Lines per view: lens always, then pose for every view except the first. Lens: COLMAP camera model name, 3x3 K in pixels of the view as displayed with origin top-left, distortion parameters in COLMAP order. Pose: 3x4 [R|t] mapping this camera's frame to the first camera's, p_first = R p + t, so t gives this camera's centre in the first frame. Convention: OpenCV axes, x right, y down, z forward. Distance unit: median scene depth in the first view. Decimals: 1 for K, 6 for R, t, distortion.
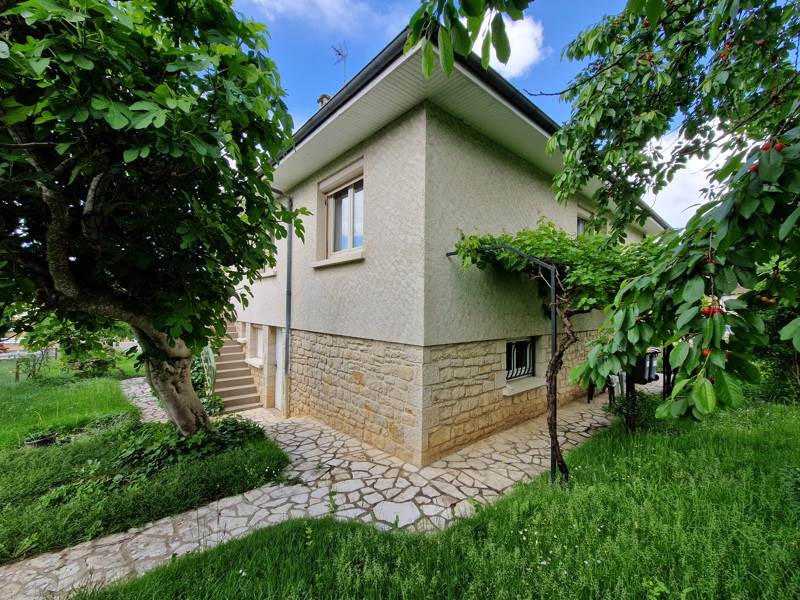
lens RADIAL K [[322.5, 0, 402.6], [0, 322.5, 302.2], [0, 0, 1]] dist [0.000522, -0.000020]
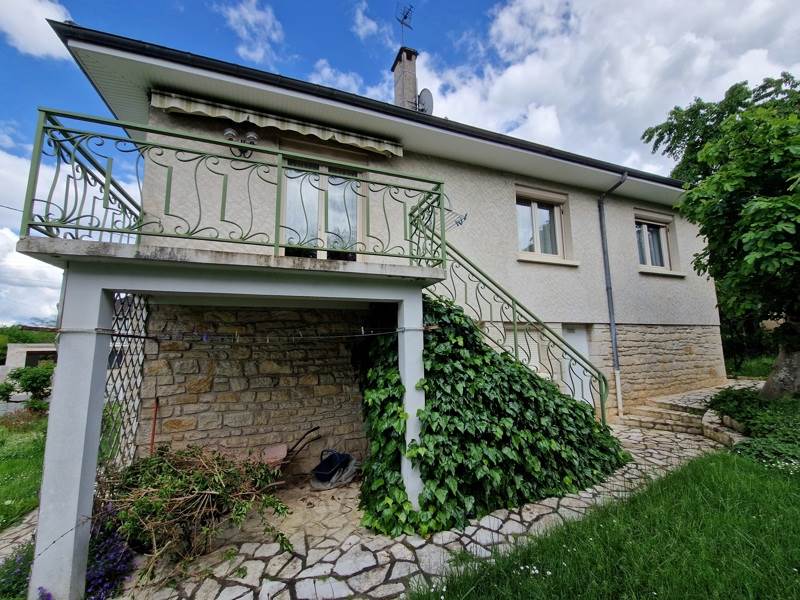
lens RADIAL K [[322.5, 0, 402.6], [0, 322.5, 302.2], [0, 0, 1]] dist [0.000522, -0.000020]
pose [[0.357298, 0.110450, 0.927437, -1.845677], [0.003857, 0.992800, -0.119720, 0.160972], [-0.933983, 0.046352, 0.354299, 1.513284]]
